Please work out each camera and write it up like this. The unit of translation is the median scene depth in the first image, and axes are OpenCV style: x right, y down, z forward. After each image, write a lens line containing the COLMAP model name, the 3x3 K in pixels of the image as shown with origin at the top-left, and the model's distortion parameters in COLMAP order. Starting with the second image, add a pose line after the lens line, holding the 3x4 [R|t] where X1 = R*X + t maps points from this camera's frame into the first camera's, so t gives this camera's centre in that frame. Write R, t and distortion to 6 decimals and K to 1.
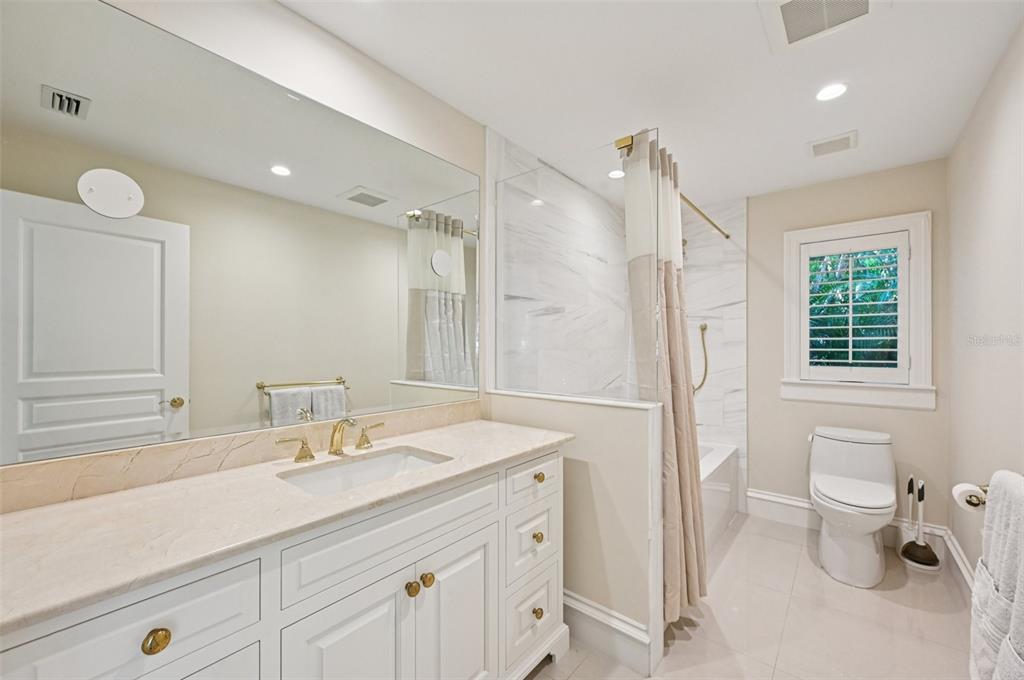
lens RADIAL K [[405.7, 0, 501.8], [0, 405.7, 344.3], [0, 0, 1]] dist [-0.002288, 0.000302]
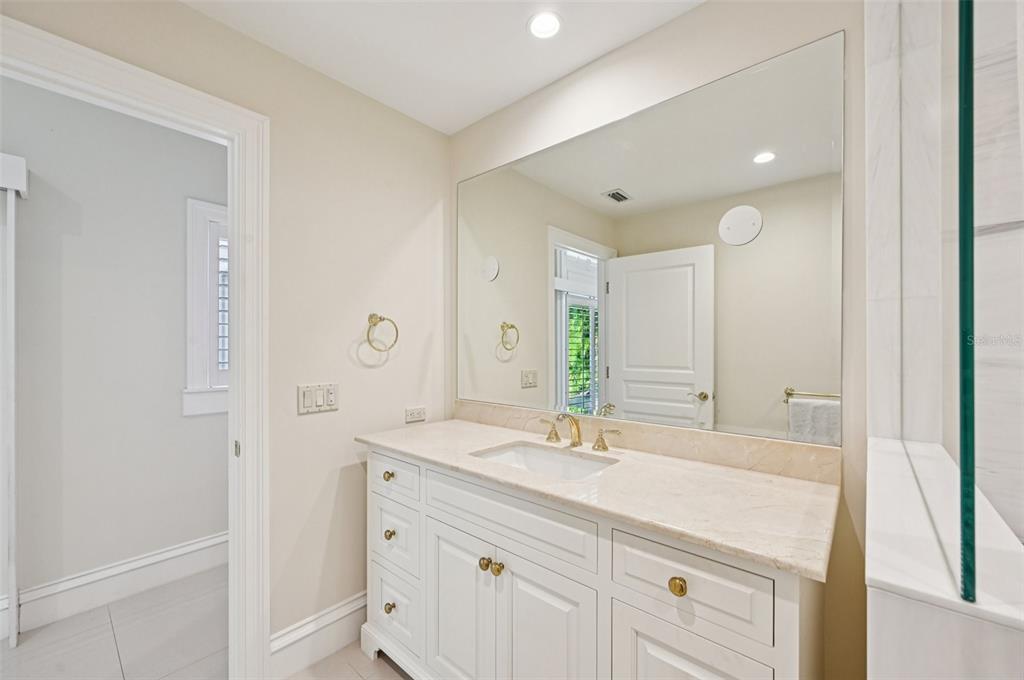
lens RADIAL K [[405.7, 0, 518.7], [0, 405.7, 346.2], [0, 0, 1]] dist [-0.002288, 0.000302]
pose [[-0.014158, -0.007266, -0.999873, 0.374533], [0.004207, 0.999964, -0.007326, 0.003212], [0.999891, -0.004310, -0.014127, 0.456827]]
